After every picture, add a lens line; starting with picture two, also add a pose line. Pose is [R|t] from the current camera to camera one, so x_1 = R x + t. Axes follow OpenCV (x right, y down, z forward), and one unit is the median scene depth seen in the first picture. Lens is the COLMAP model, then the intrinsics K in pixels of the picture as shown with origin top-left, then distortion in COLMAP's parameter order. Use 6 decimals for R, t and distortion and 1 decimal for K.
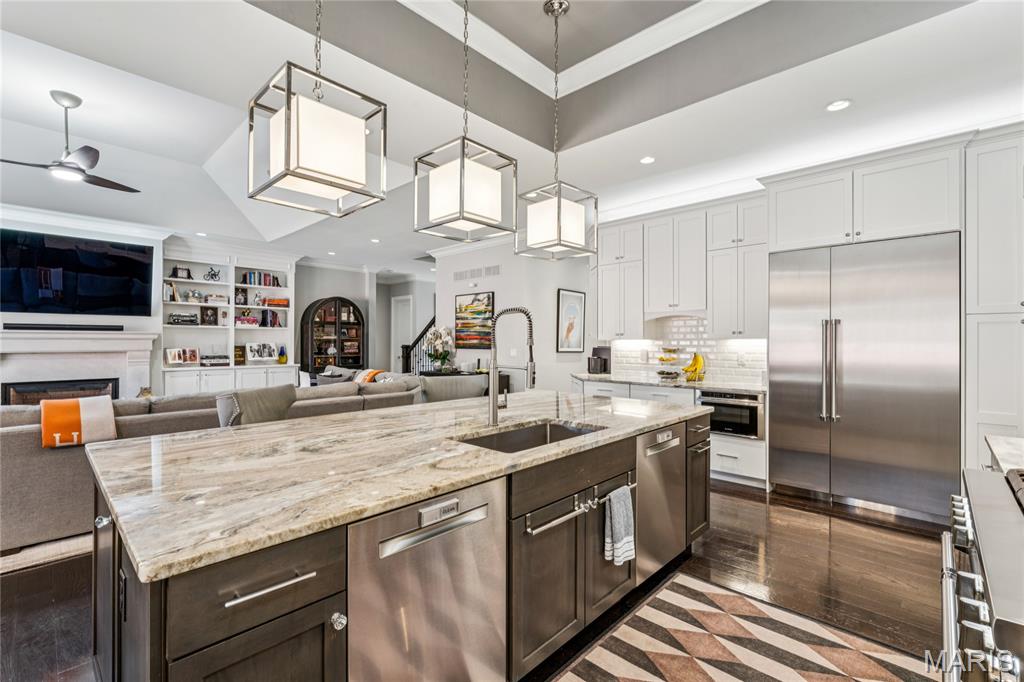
lens RADIAL K [[447.3, 0, 513.9], [0, 447.3, 342.3], [0, 0, 1]] dist [-0.000969, -0.001035]
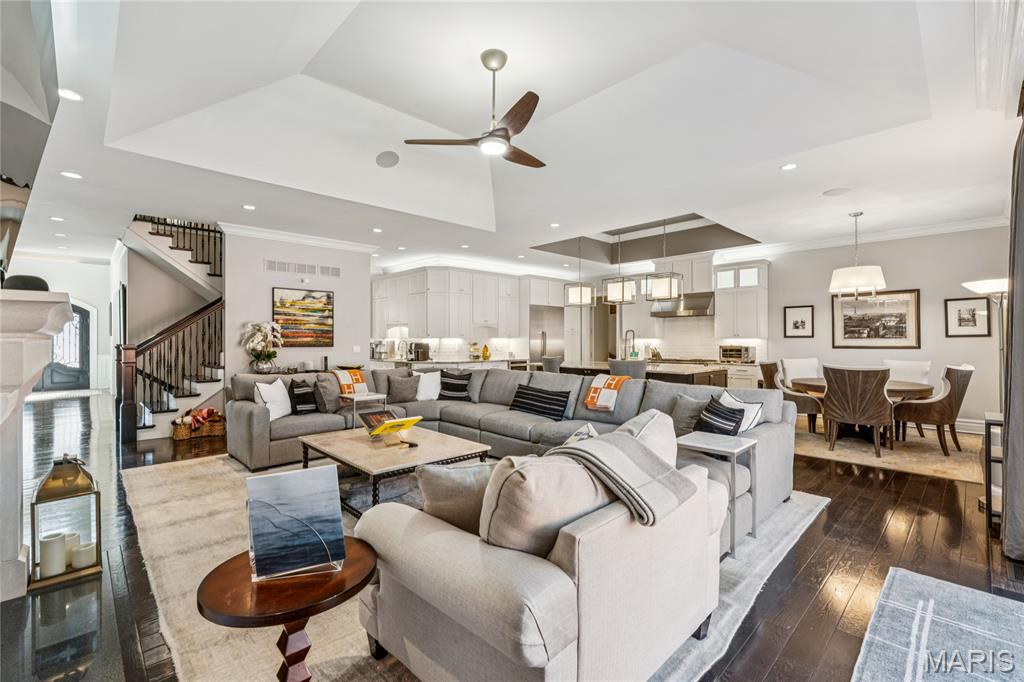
lens RADIAL K [[447.3, 0, 515.2], [0, 447.3, 340.8], [0, 0, 1]] dist [-0.000969, -0.001035]
pose [[0.047562, -0.004531, 0.998858, -1.059293], [0.001443, 0.999989, 0.004467, -0.002473], [-0.998867, 0.001229, 0.047568, 0.517388]]
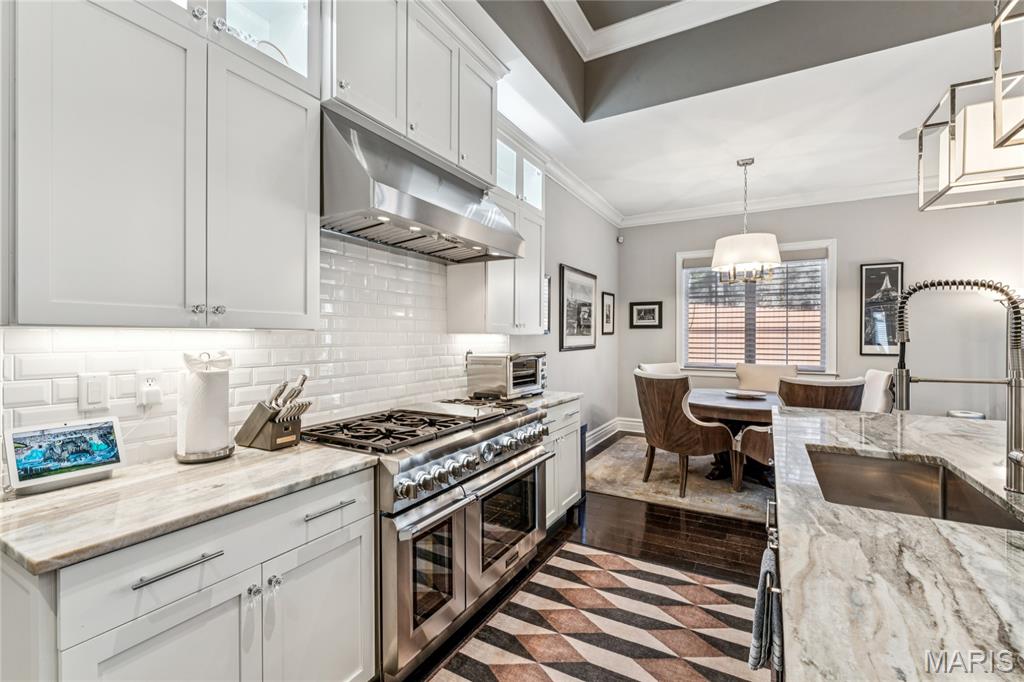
lens RADIAL K [[447.3, 0, 515.1], [0, 447.3, 338.4], [0, 0, 1]] dist [-0.000969, -0.001035]
pose [[-0.970459, -0.003861, -0.241233, 0.211299], [-0.004733, 0.999984, 0.003032, 0.000534], [0.241218, 0.004085, -0.970462, 0.430550]]
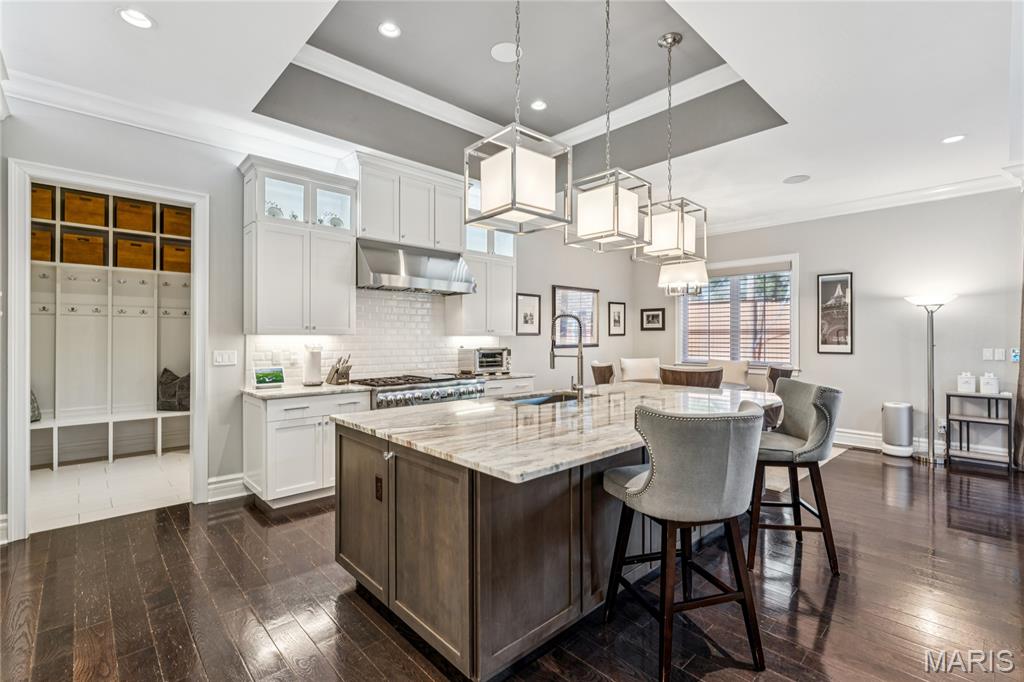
lens RADIAL K [[462.0, 0, 515.4], [0, 462.0, 338.3], [0, 0, 1]] dist [-0.000050, -0.000016]
pose [[-0.998435, -0.004243, 0.055763, 0.022047], [-0.004080, 0.999987, 0.003034, -0.001163], [-0.055775, 0.002802, -0.998439, 0.741372]]
